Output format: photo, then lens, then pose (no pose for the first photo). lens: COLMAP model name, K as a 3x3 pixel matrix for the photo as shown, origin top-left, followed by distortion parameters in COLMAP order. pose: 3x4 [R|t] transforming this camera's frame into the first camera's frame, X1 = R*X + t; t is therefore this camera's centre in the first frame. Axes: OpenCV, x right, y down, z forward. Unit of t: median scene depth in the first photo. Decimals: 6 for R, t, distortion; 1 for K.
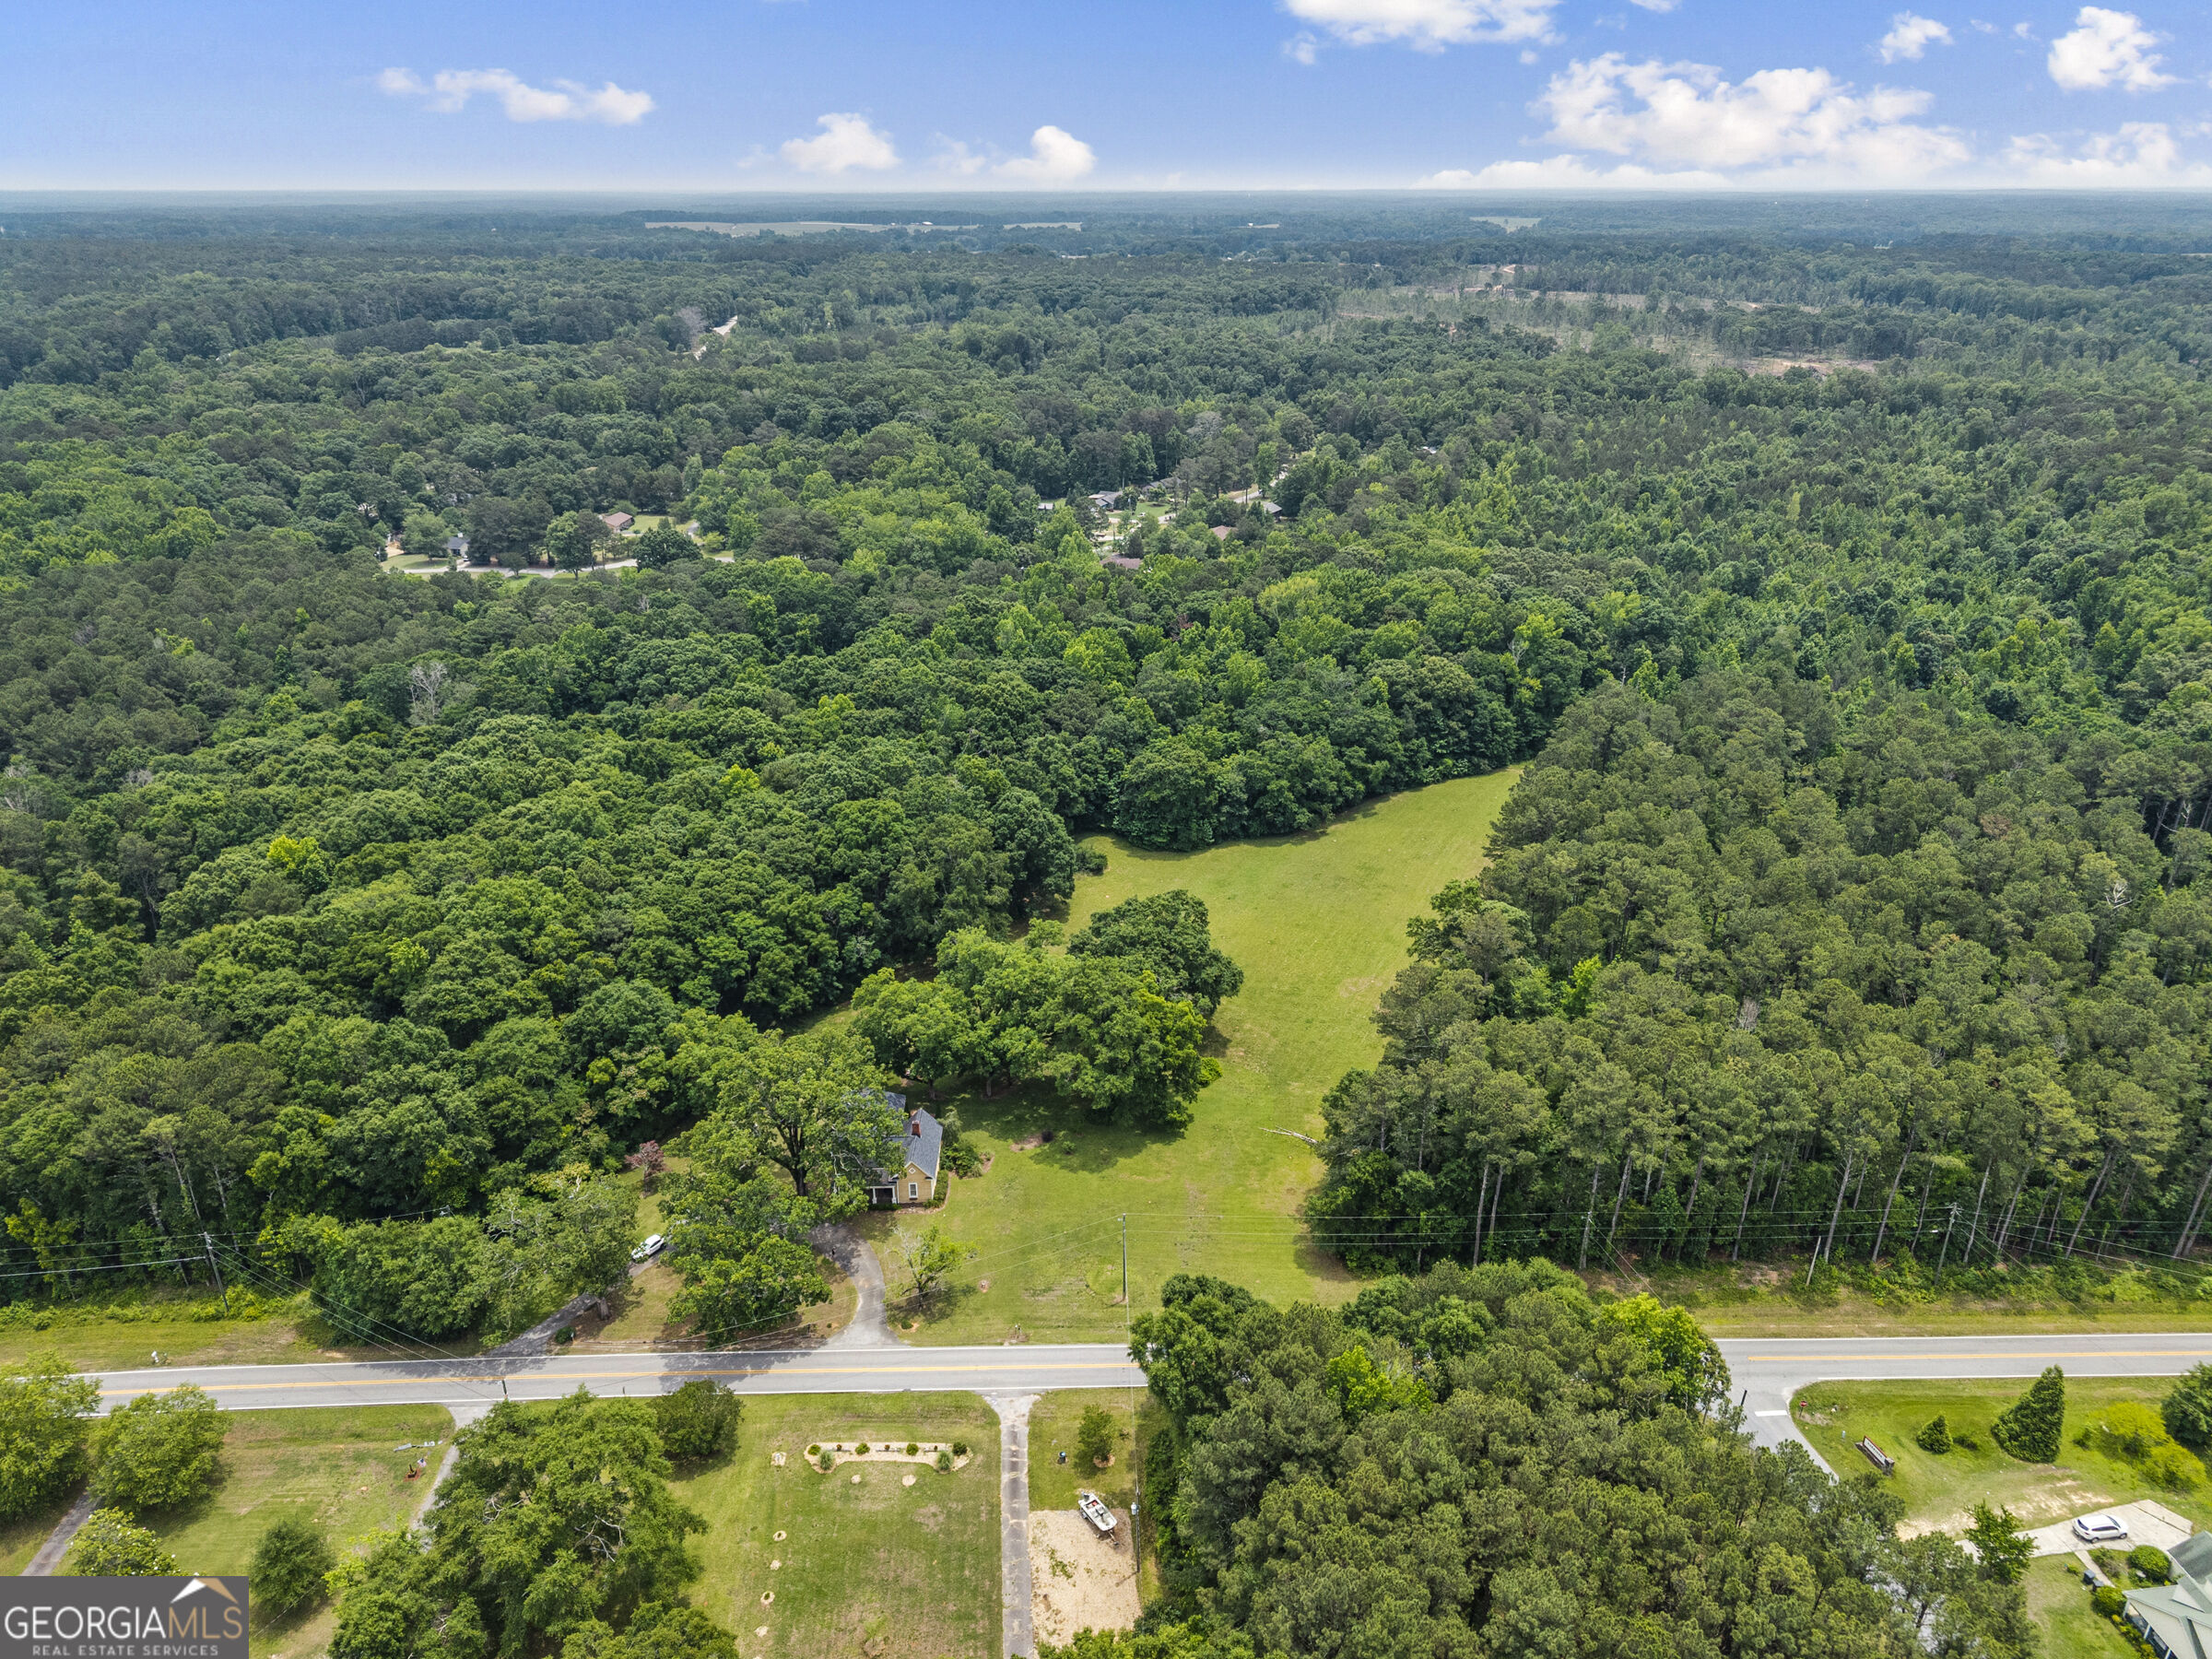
lens RADIAL K [[1478.1, 0, 1106.0], [0, 1478.1, 829.5], [0, 0, 1]] dist [0.004499, 0.000992]
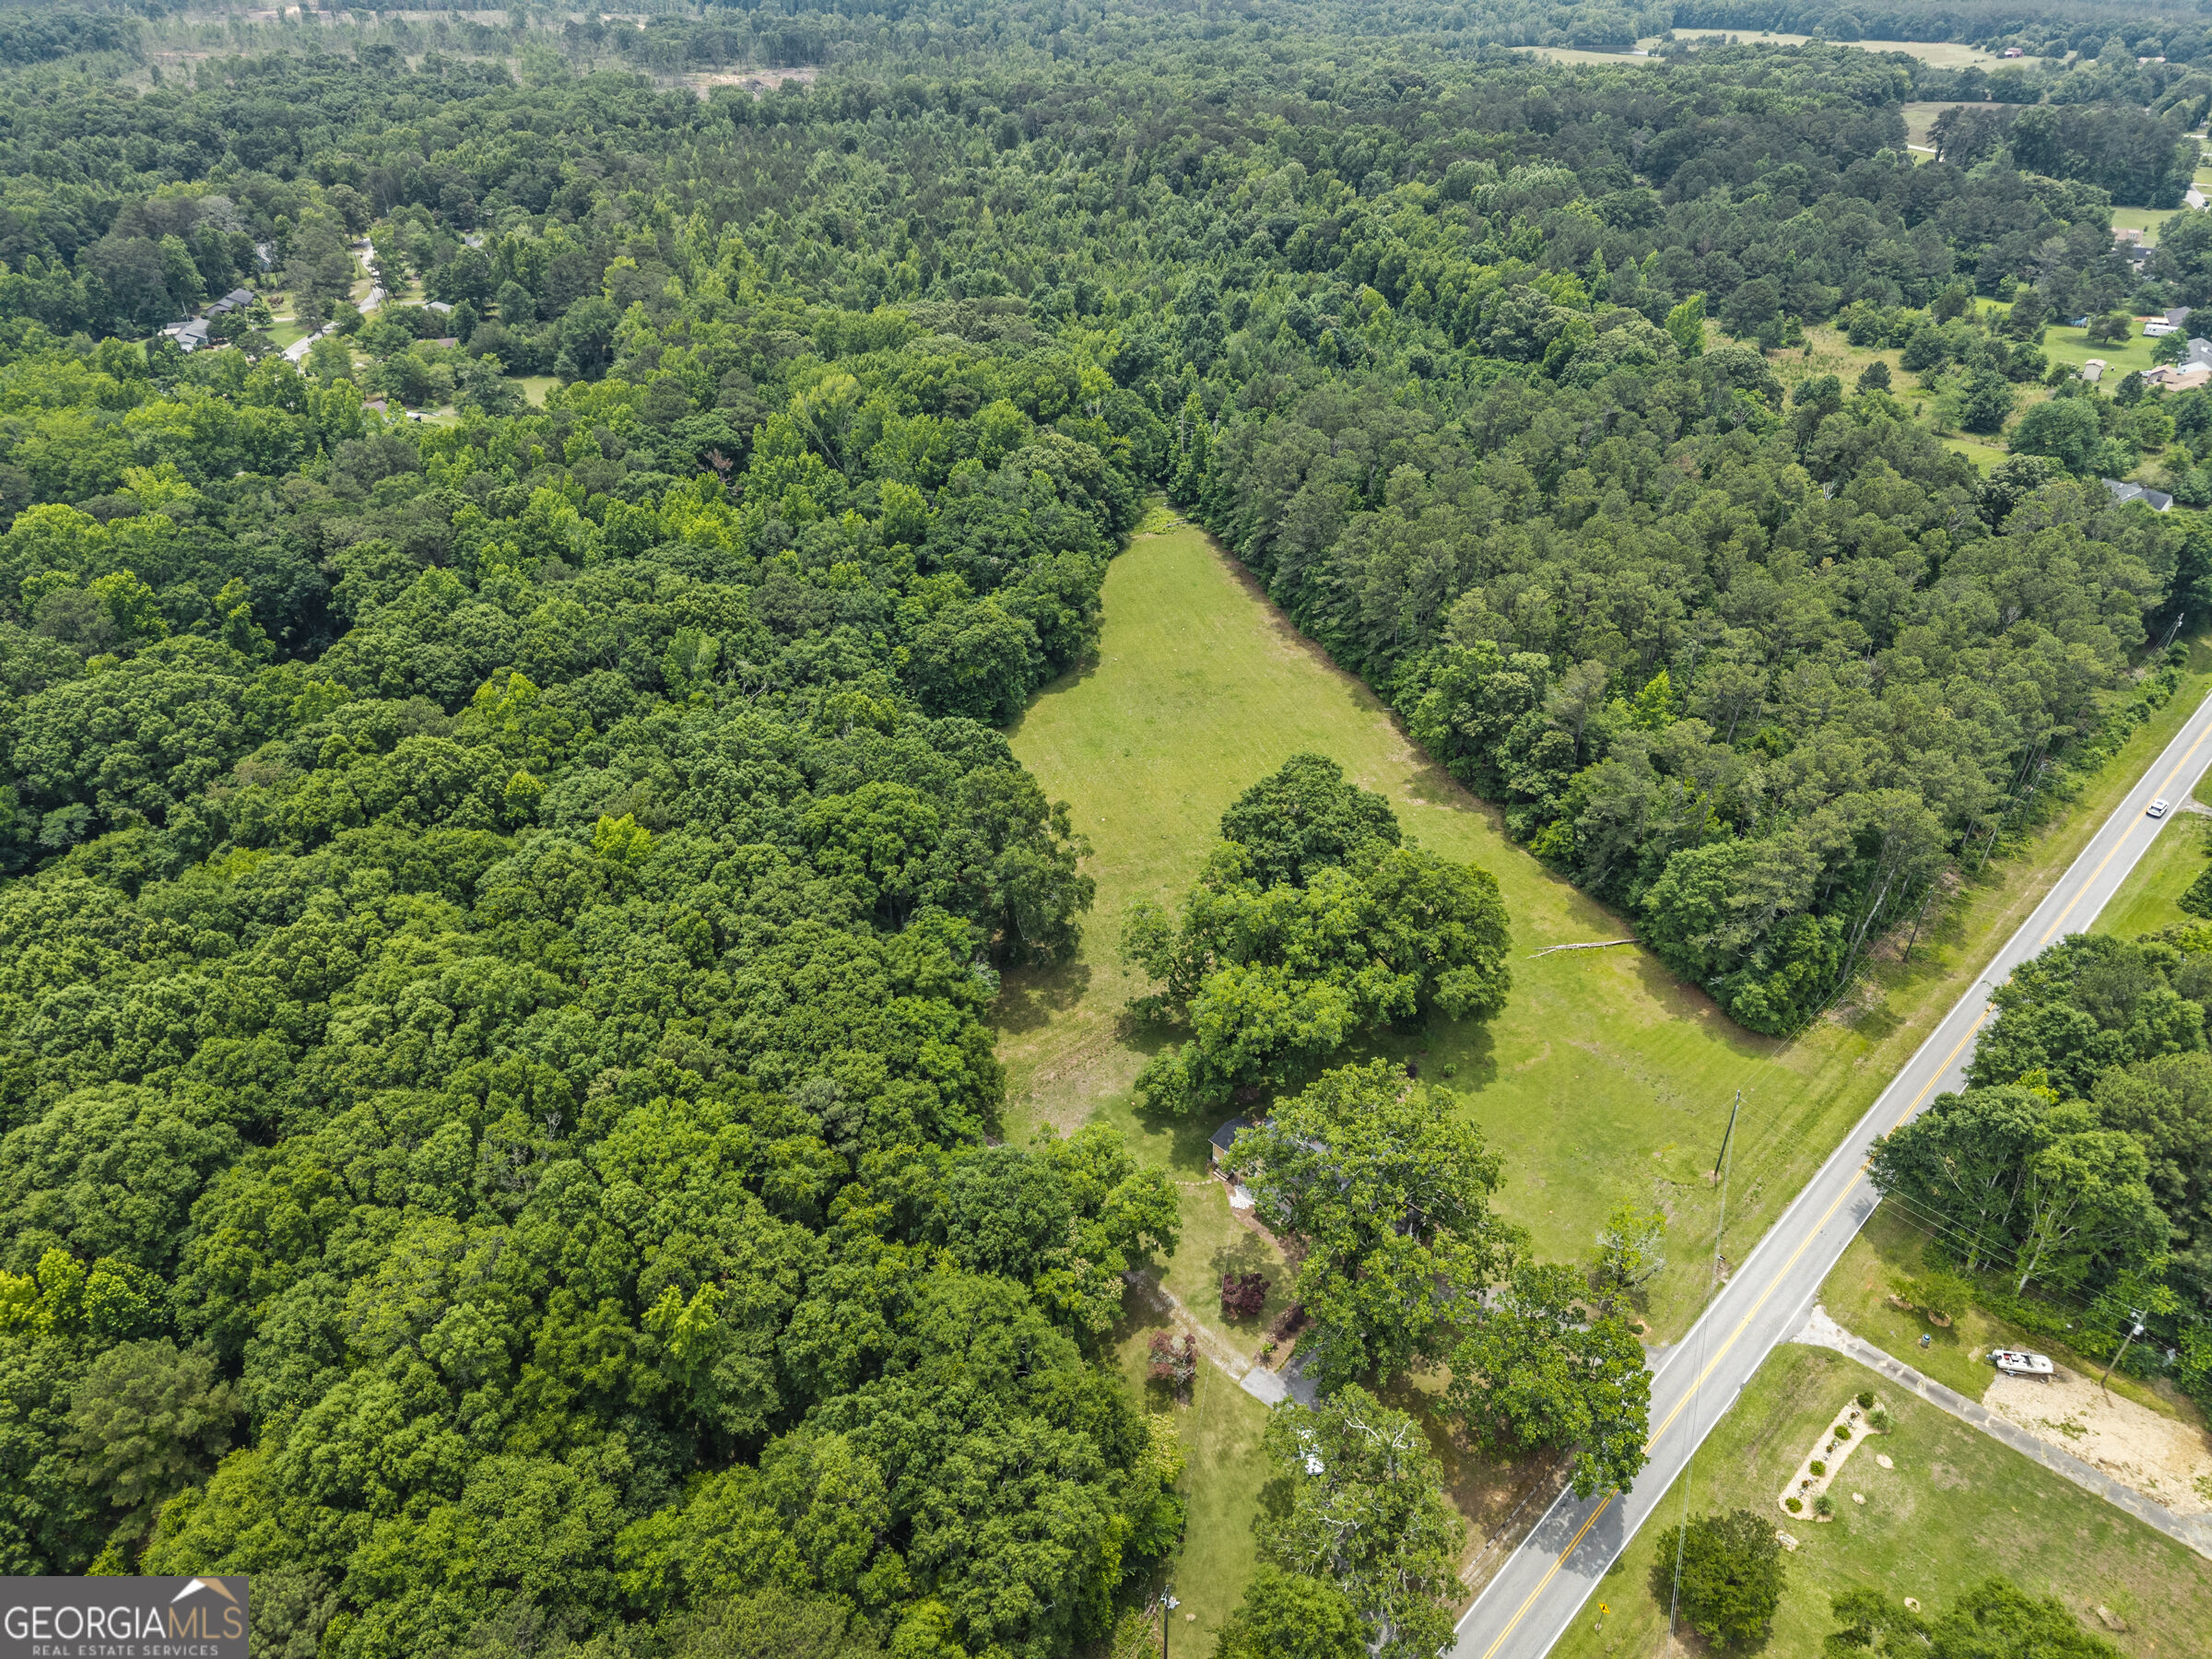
lens RADIAL K [[1478.1, 0, 1106.0], [0, 1478.1, 829.5], [0, 0, 1]] dist [0.004499, 0.000992]
pose [[0.725175, -0.373563, 0.578422, -0.814166], [0.277006, 0.927338, 0.251619, -0.246805], [-0.630388, -0.022241, 0.775961, 0.606788]]
